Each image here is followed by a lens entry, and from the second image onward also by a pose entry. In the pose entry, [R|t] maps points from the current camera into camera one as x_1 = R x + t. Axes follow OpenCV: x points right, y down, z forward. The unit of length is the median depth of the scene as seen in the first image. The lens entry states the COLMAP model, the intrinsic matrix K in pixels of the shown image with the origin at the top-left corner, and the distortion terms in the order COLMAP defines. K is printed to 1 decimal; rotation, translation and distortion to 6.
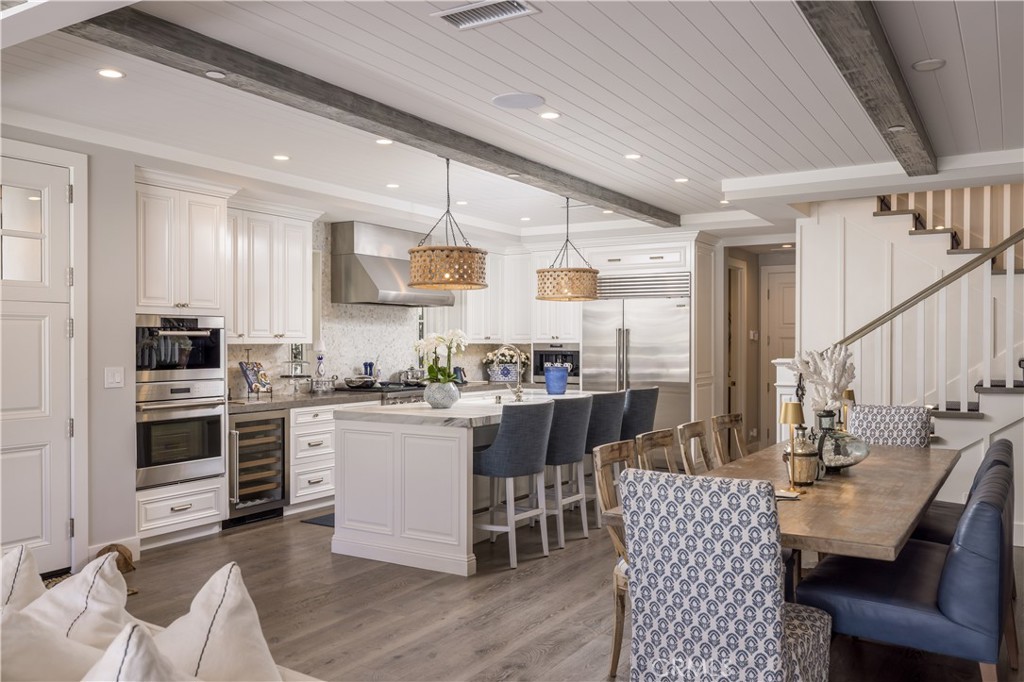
lens RADIAL K [[873.7, 0, 517.7], [0, 873.7, 342.7], [0, 0, 1]] dist [-0.017411, 0.003618]
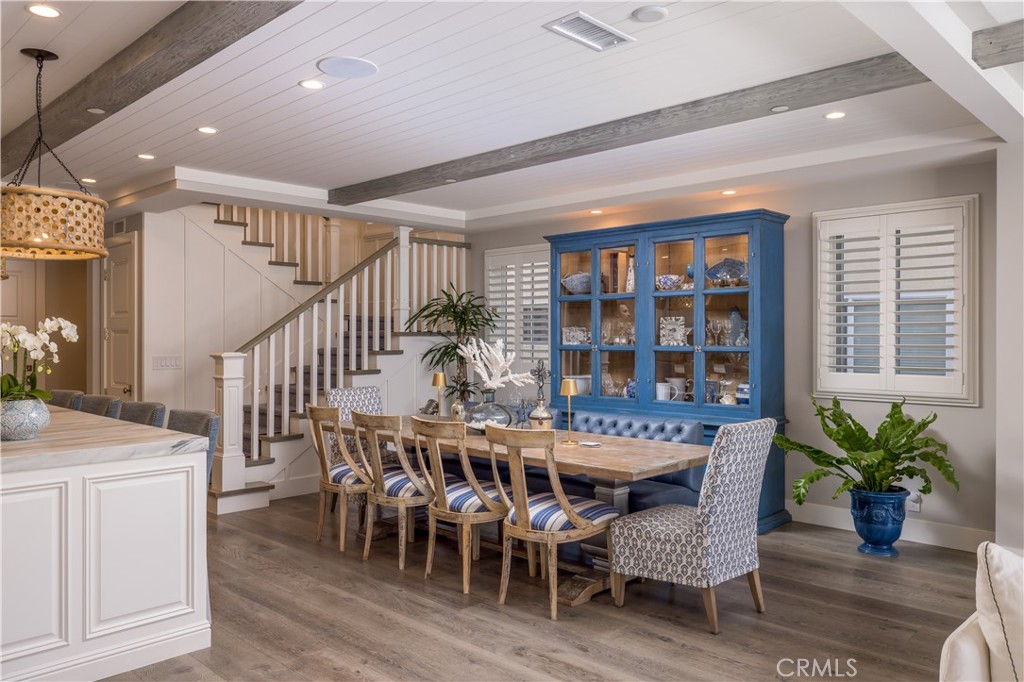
lens RADIAL K [[767.6, 0, 517.0], [0, 767.6, 333.5], [0, 0, 1]] dist [-0.010686, -0.005008]
pose [[0.191802, 0.001247, 0.981433, -0.518615], [0.003557, 0.999992, -0.001966, -0.000769], [-0.981427, 0.003868, 0.191796, 0.482165]]
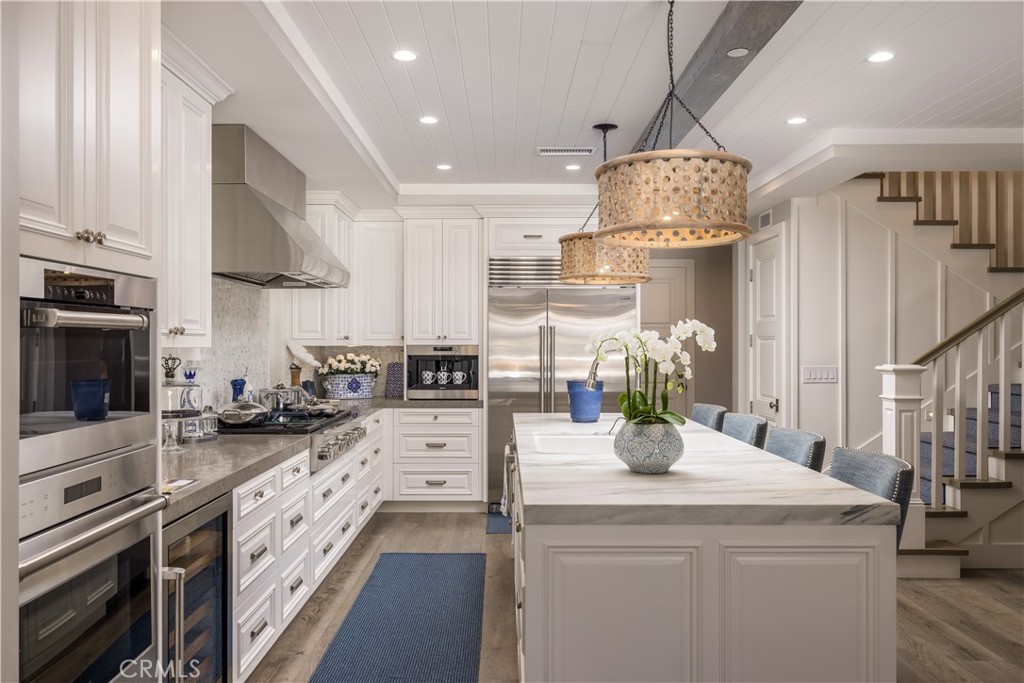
lens RADIAL K [[767.6, 0, 506.9], [0, 767.6, 341.1], [0, 0, 1]] dist [-0.010686, -0.005008]
pose [[0.839117, -0.000410, 0.543951, -0.369453], [0.001713, 0.999997, -0.001888, -0.001786], [-0.543948, 0.002517, 0.839115, 0.602967]]
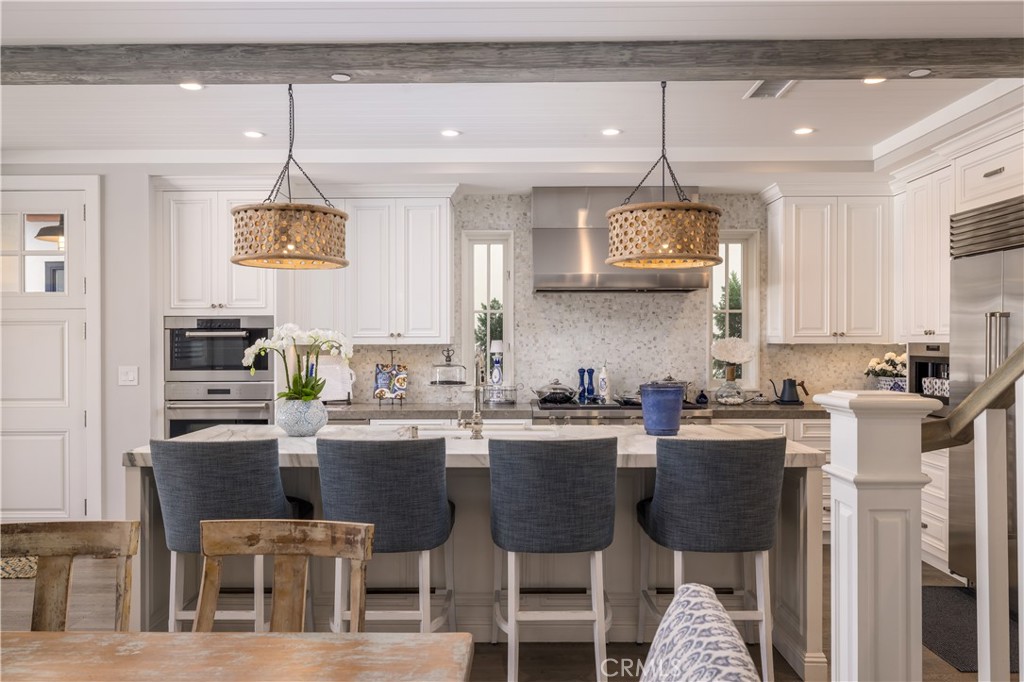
lens RADIAL K [[767.6, 0, 518.5], [0, 767.6, 348.5], [0, 0, 1]] dist [-0.010686, -0.005008]
pose [[0.524694, 0.004224, -0.851280, 0.493409], [0.002111, 0.999978, 0.006263, 0.000756], [0.851288, -0.005083, 0.524674, 0.749128]]
